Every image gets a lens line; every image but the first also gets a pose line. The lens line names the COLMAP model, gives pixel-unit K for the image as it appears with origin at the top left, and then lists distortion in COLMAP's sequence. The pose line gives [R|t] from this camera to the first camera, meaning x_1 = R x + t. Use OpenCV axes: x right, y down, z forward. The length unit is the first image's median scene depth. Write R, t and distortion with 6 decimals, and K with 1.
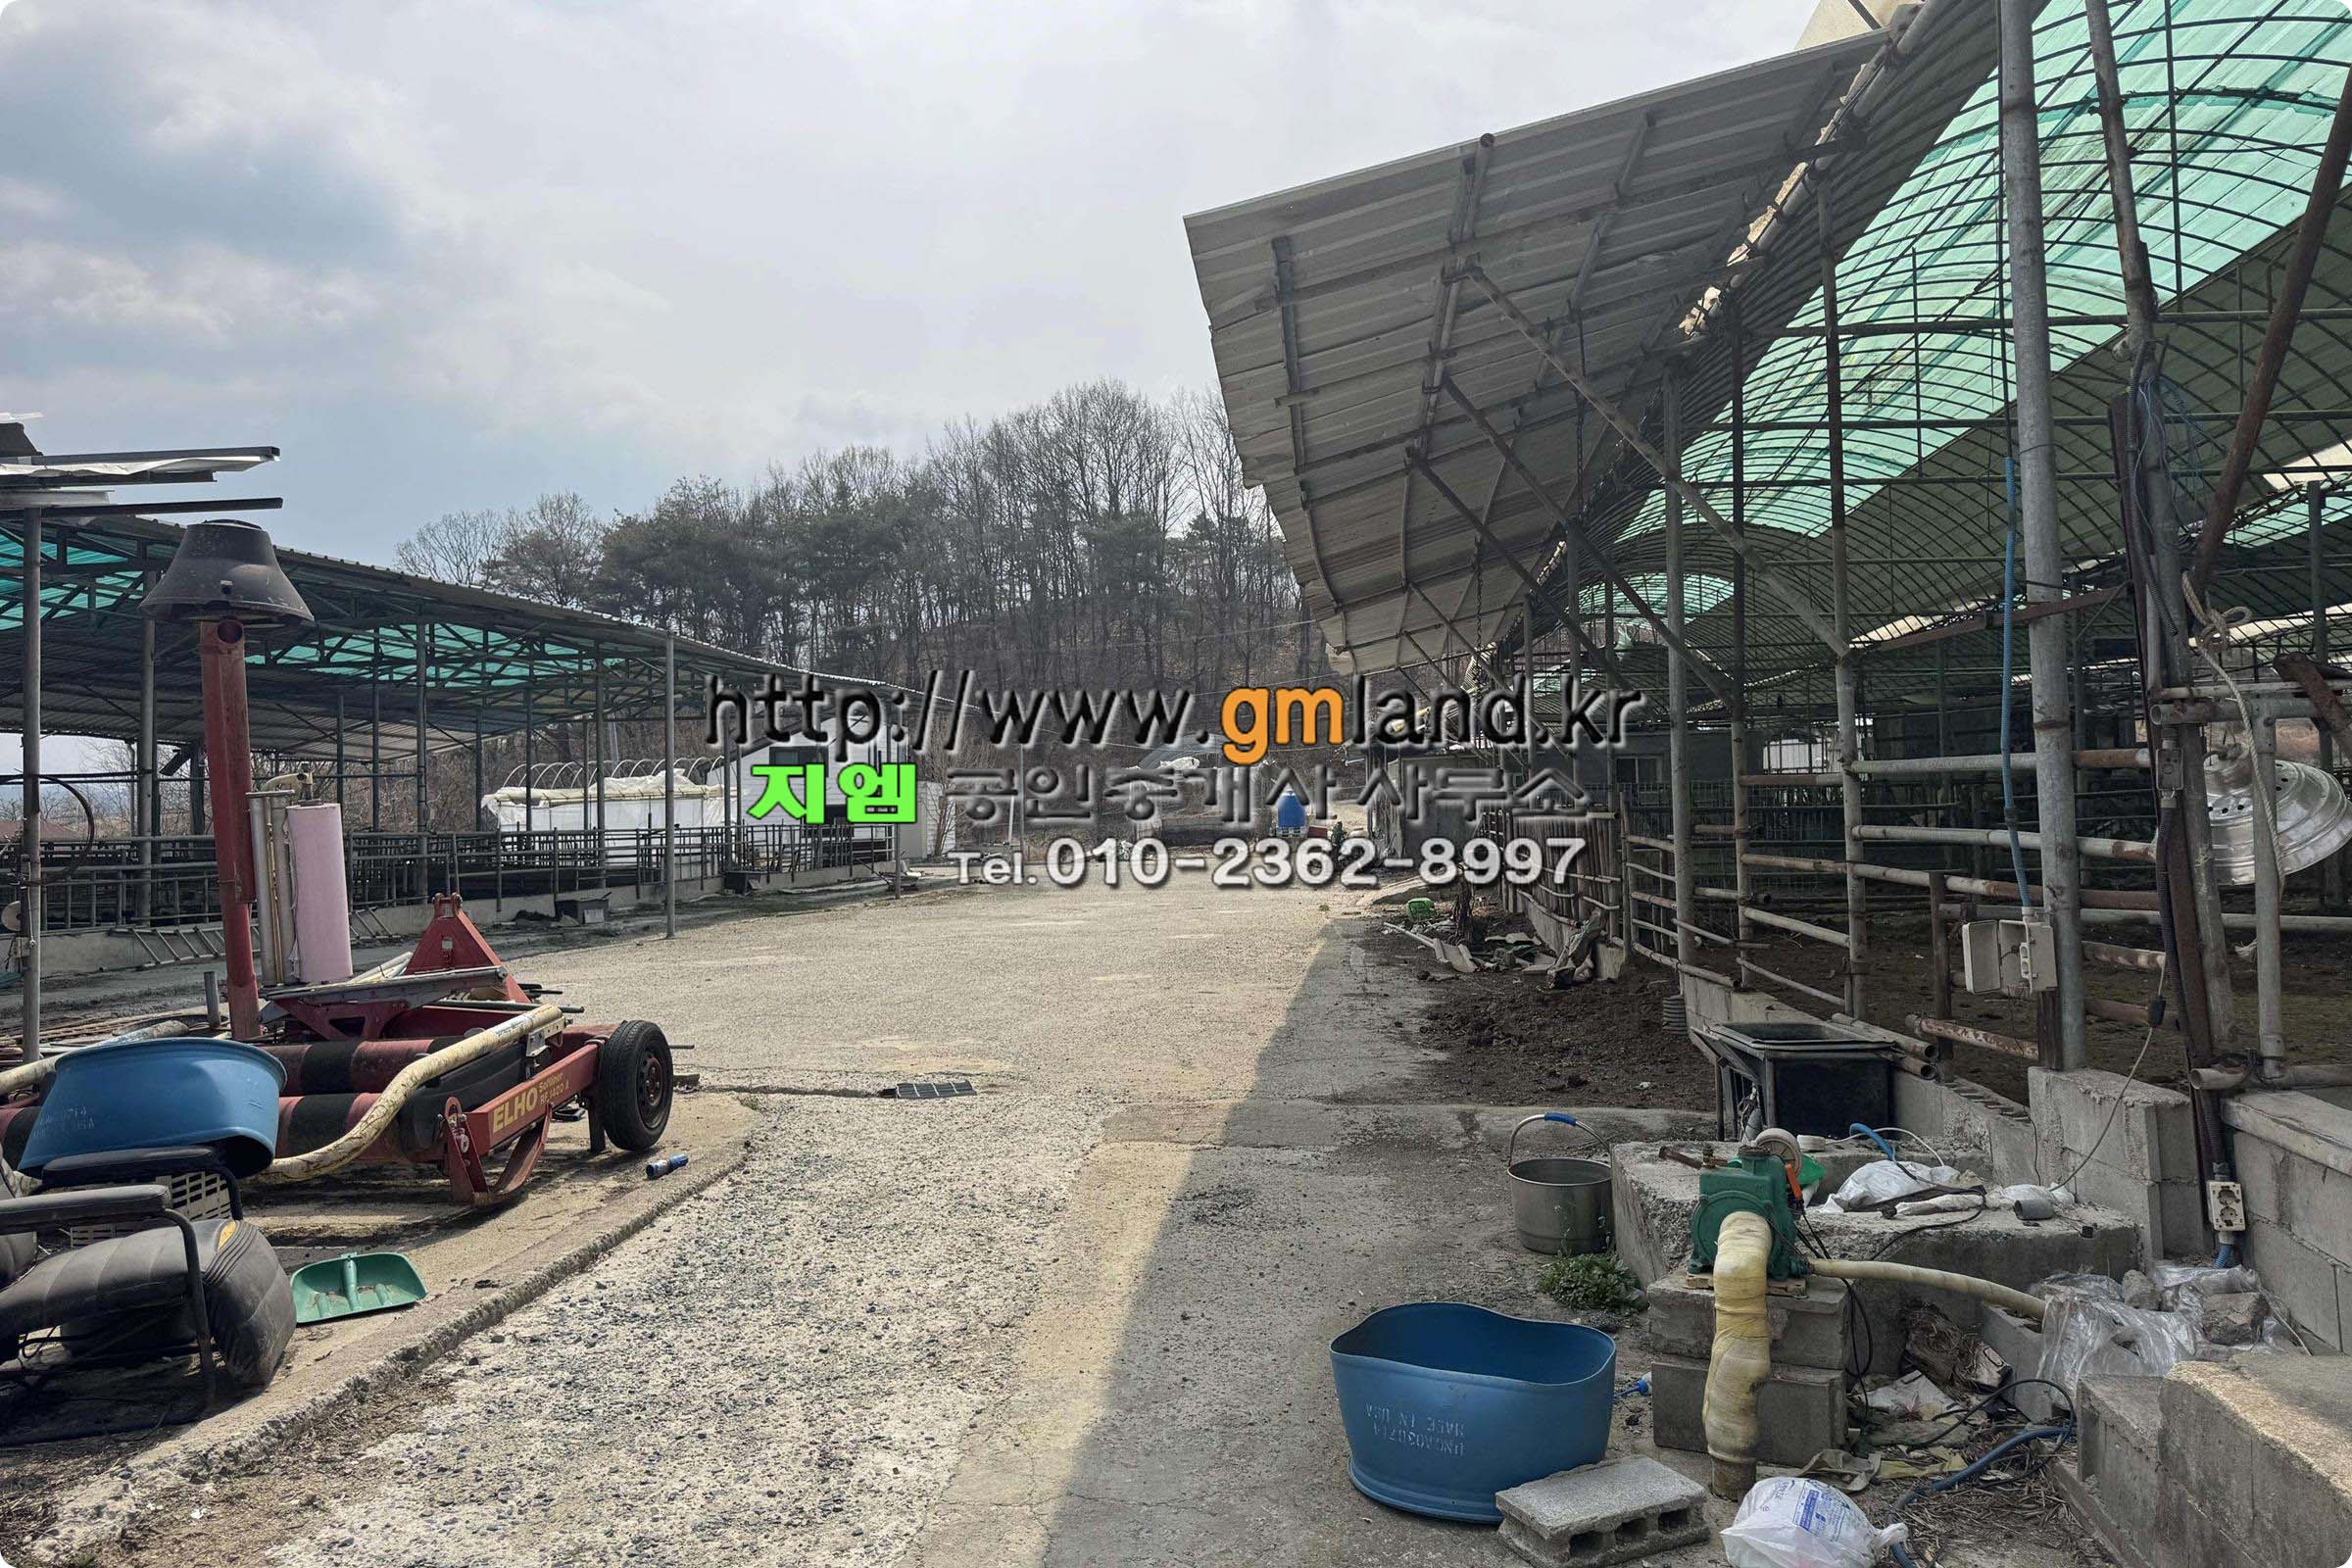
lens RADIAL K [[1650.2, 0, 1181.3], [0, 1650.2, 774.0], [0, 0, 1]] dist [0.039572, -0.018668]
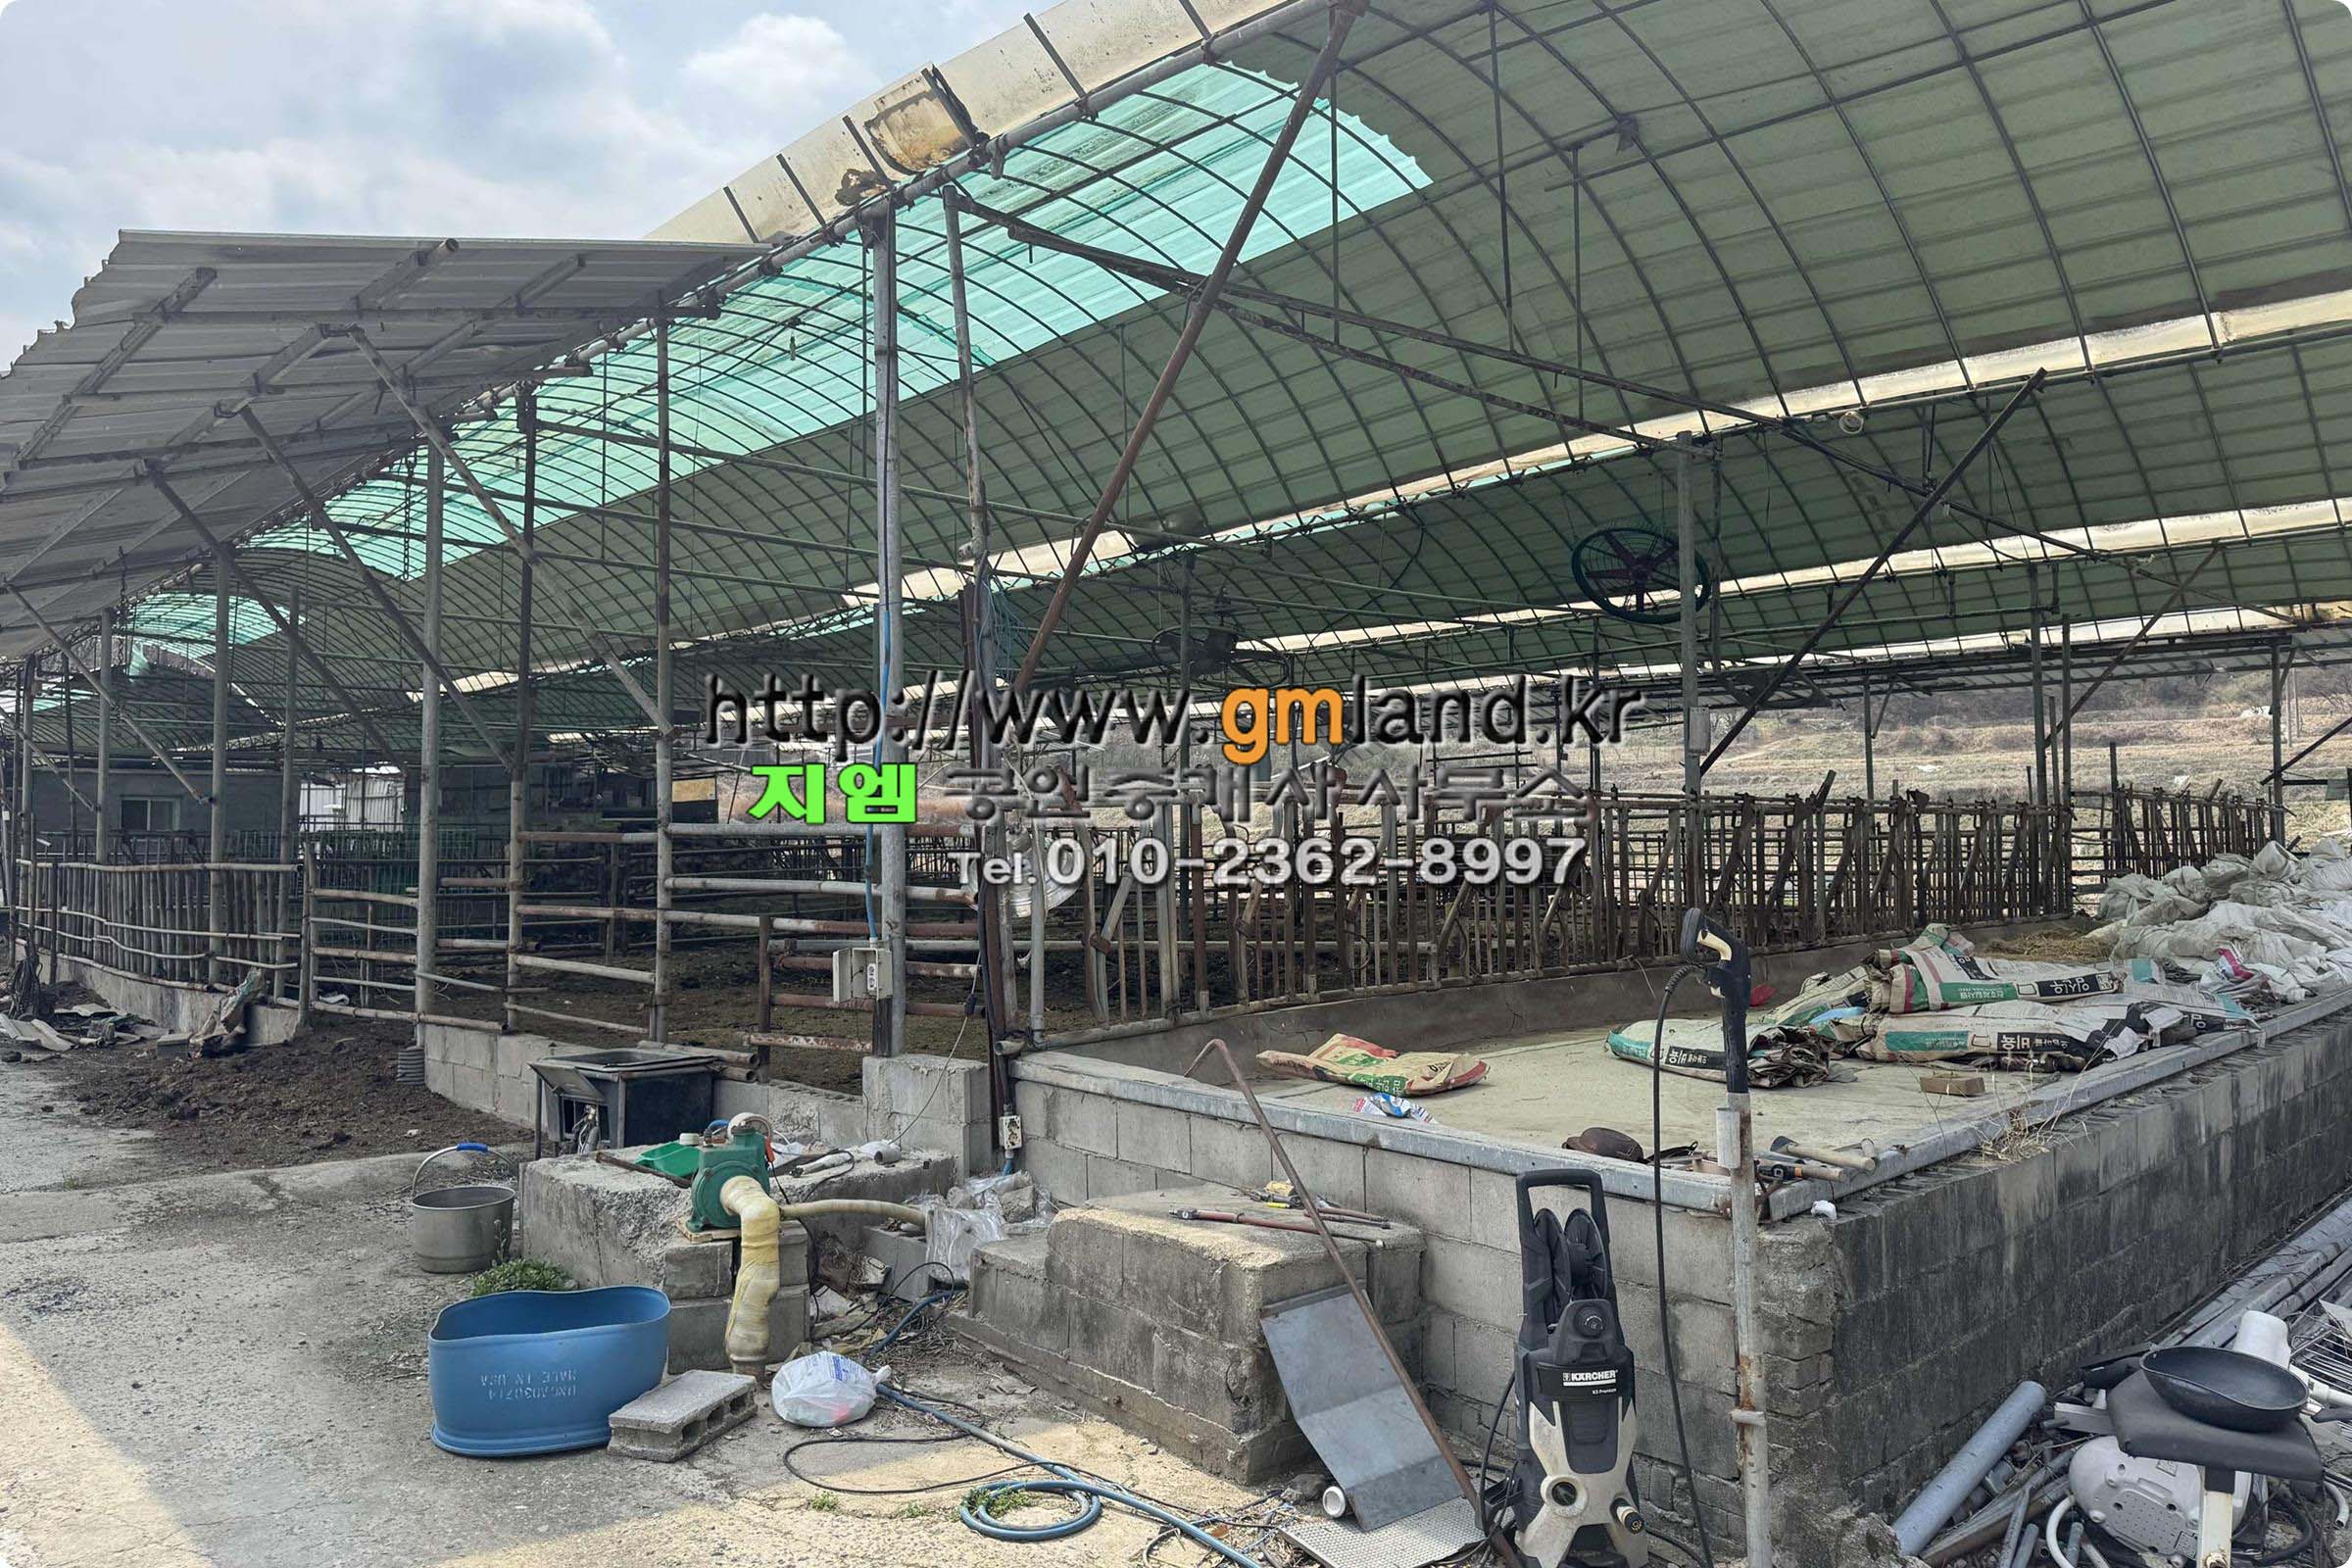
lens RADIAL K [[1650.2, 0, 1178.7], [0, 1650.2, 790.1], [0, 0, 1]] dist [0.039572, -0.018668]
pose [[0.696752, 0.042451, 0.716055, -0.252722], [-0.025693, 0.999084, -0.034230, 0.000304], [-0.716852, 0.005452, 0.697204, -0.099163]]
